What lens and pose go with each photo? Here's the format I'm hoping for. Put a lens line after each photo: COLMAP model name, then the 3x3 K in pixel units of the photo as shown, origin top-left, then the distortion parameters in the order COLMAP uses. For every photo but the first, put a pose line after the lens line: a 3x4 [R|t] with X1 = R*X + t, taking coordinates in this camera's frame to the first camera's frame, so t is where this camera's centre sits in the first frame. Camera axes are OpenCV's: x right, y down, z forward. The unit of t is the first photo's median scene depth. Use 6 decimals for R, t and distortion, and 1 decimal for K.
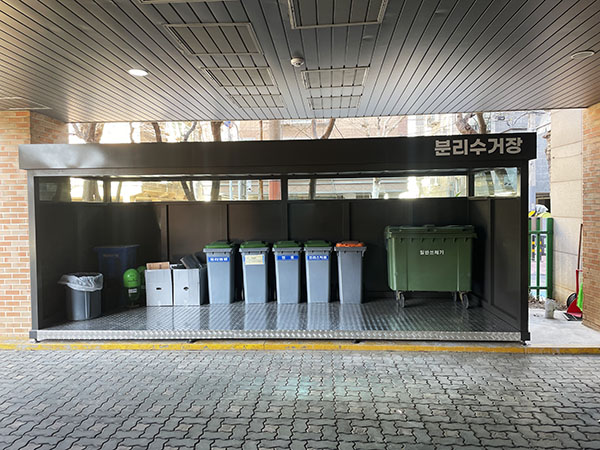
lens RADIAL K [[452.0, 0, 299.0], [0, 452.0, 223.4], [0, 0, 1]] dist [0.074762, -0.093513]
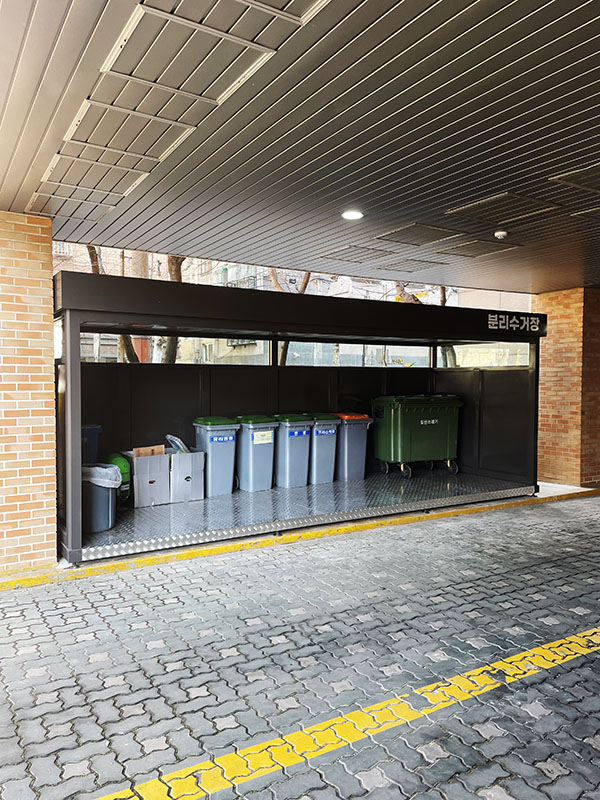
lens RADIAL K [[602.7, 0, 300.0], [0, 602.7, 400.0], [0, 0, 1]] dist [0.074762, -0.093513]
pose [[0.815634, -0.004472, 0.578551, -0.798813], [0.006895, 0.999974, -0.001991, 0.018059], [-0.578527, 0.005613, 0.815644, 0.080336]]
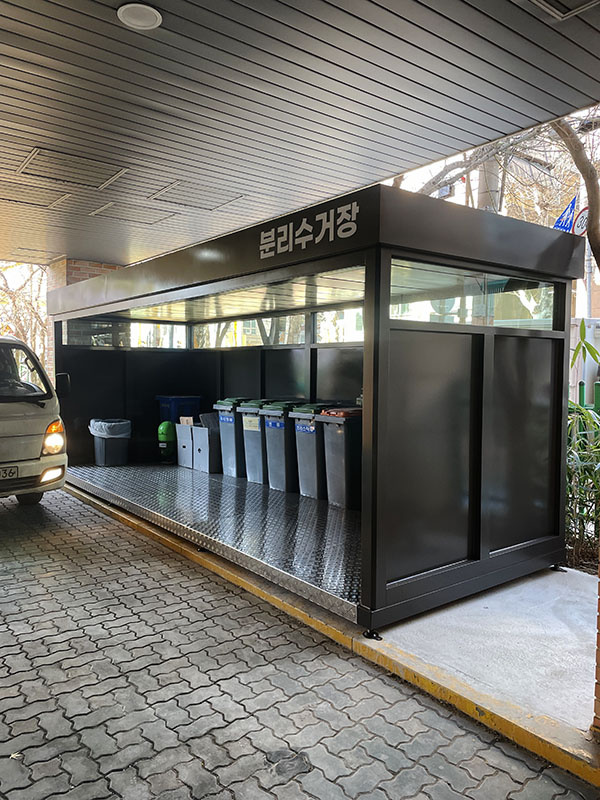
lens RADIAL K [[602.7, 0, 300.0], [0, 602.7, 400.0], [0, 0, 1]] dist [0.074762, -0.093513]
pose [[0.660439, 0.059515, -0.748517, 0.820549], [-0.040903, 0.998225, 0.043279, -0.005469], [0.749764, 0.002034, 0.661702, 0.475633]]
